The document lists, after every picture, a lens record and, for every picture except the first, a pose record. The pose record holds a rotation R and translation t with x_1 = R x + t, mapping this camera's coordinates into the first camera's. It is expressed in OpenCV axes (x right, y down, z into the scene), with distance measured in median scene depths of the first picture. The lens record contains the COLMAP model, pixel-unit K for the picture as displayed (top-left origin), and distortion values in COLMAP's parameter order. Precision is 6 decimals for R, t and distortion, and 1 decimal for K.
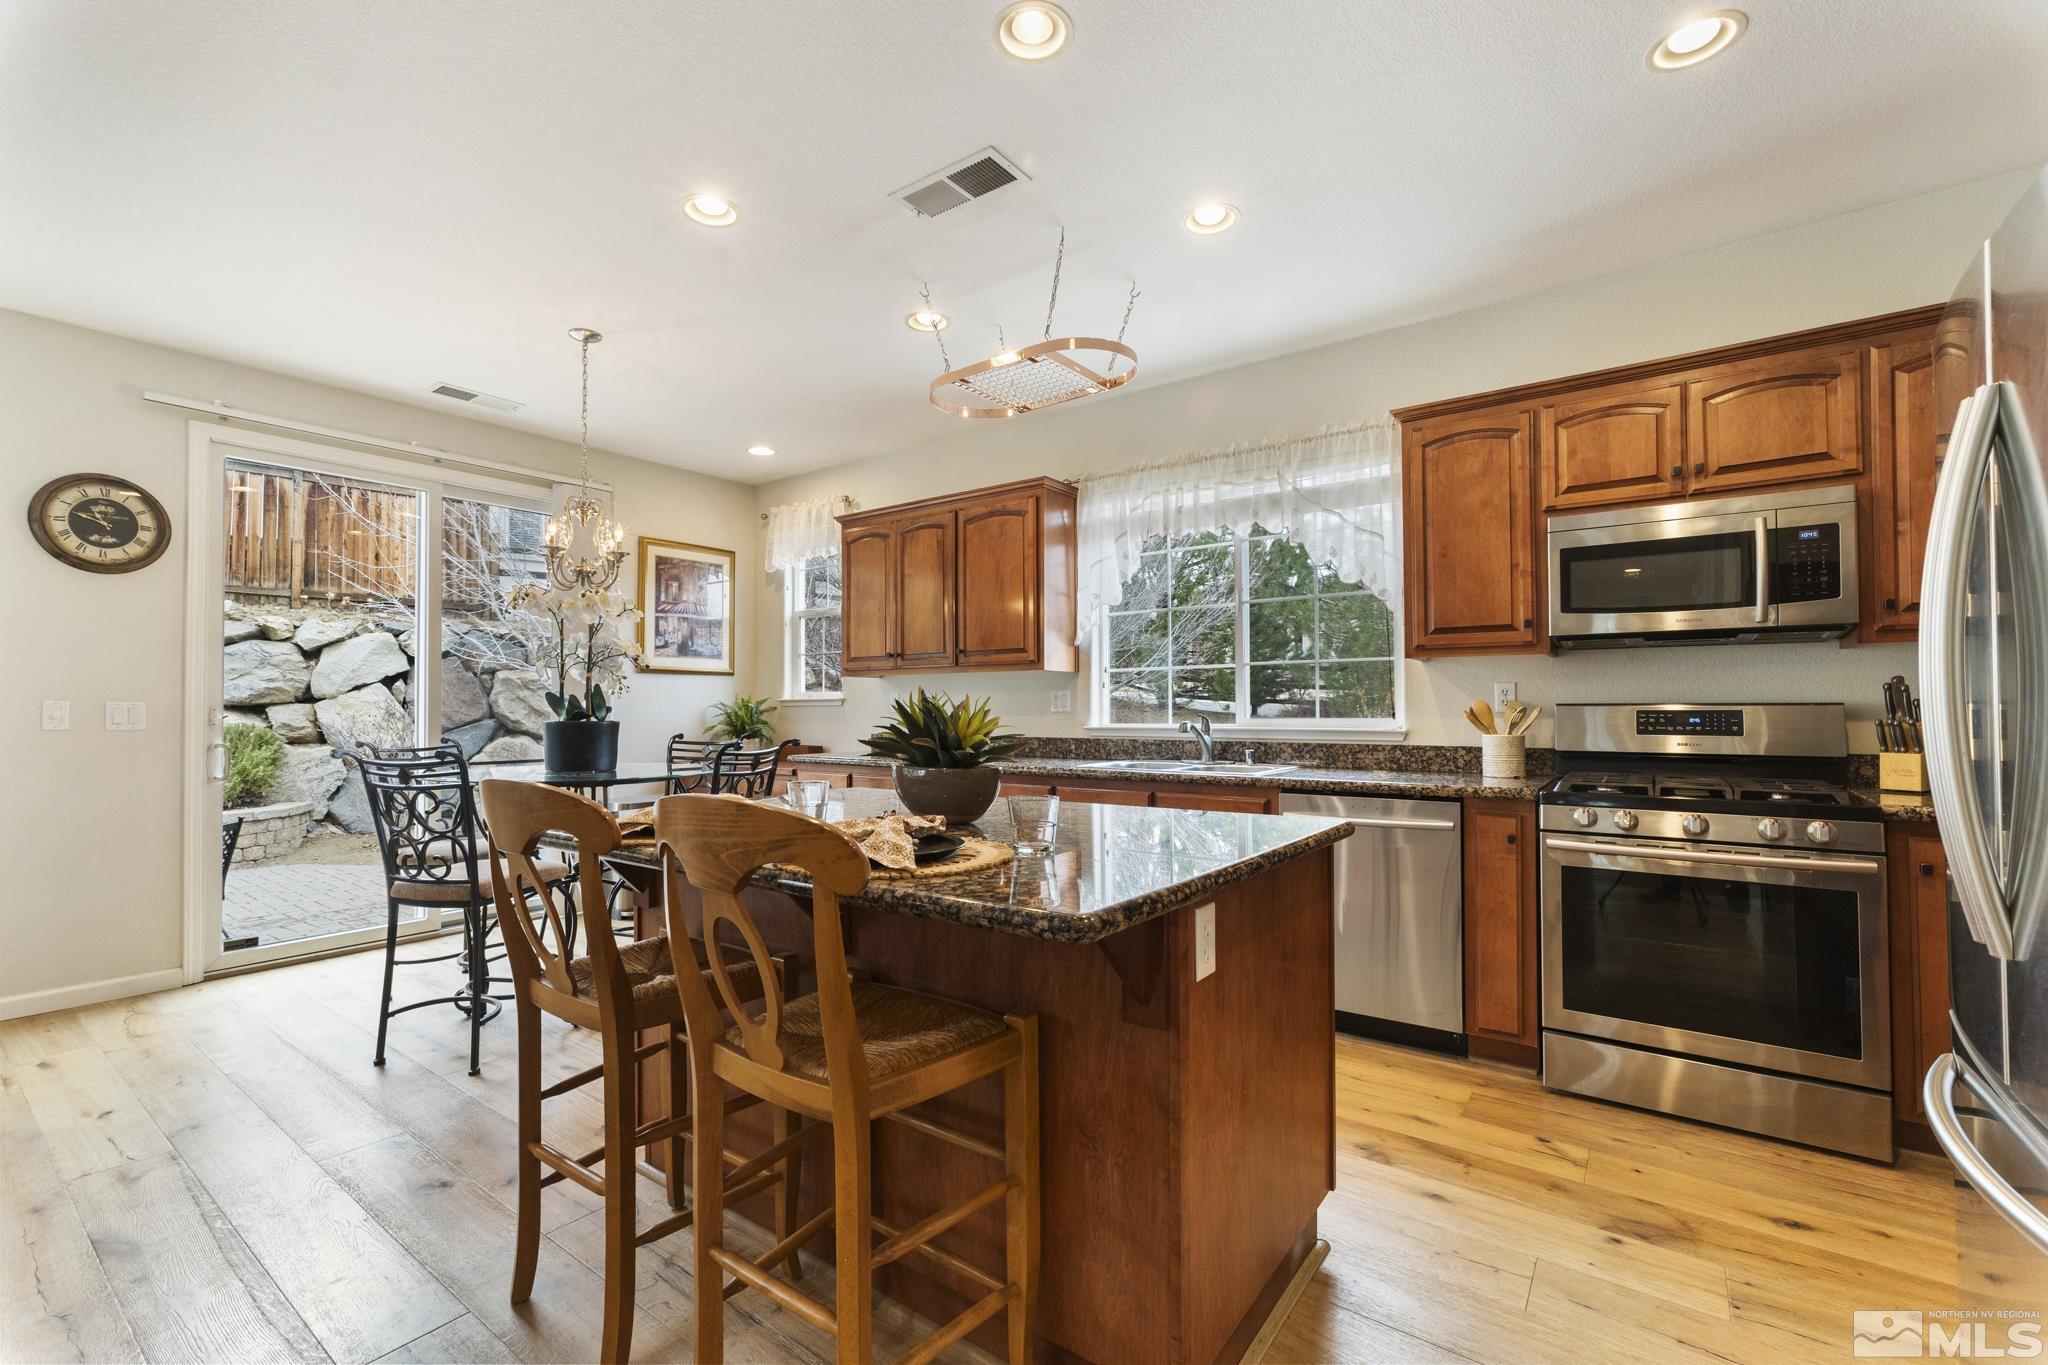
lens RADIAL K [[940.0, 0, 1025.5], [0, 940.0, 698.4], [0, 0, 1]] dist [-0.002274, 0.005458]
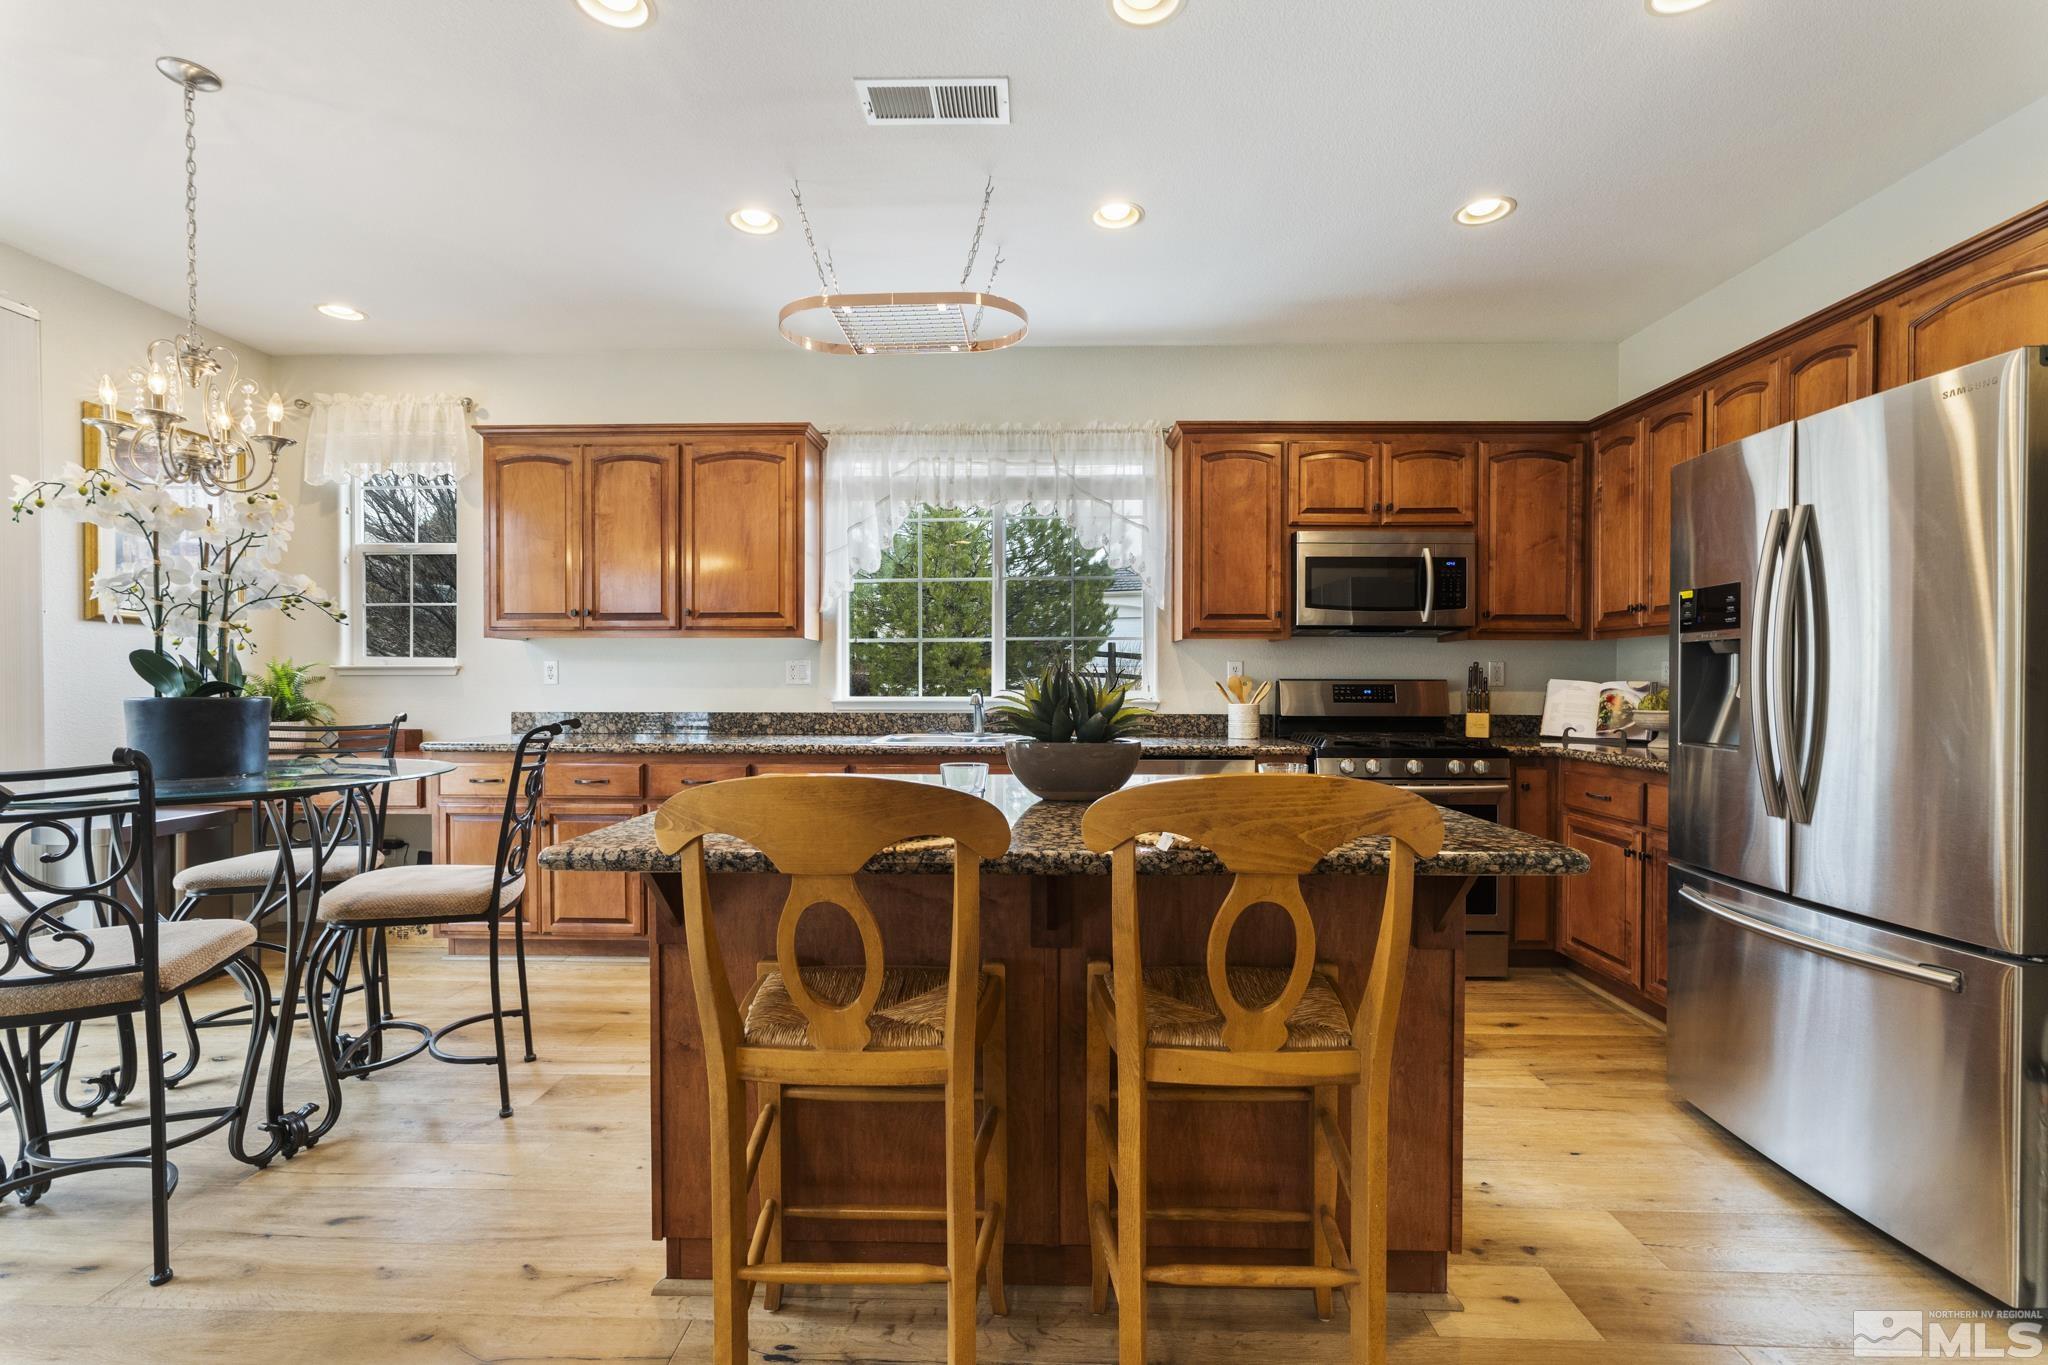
lens RADIAL K [[940.0, 0, 1114.4], [0, 940.0, 702.7], [0, 0, 1]] dist [-0.002274, 0.005458]
pose [[0.797187, -0.010000, 0.603650, -0.357475], [-0.010445, 0.999485, 0.030351, 0.001876], [-0.603642, -0.030500, 0.796672, 0.120185]]
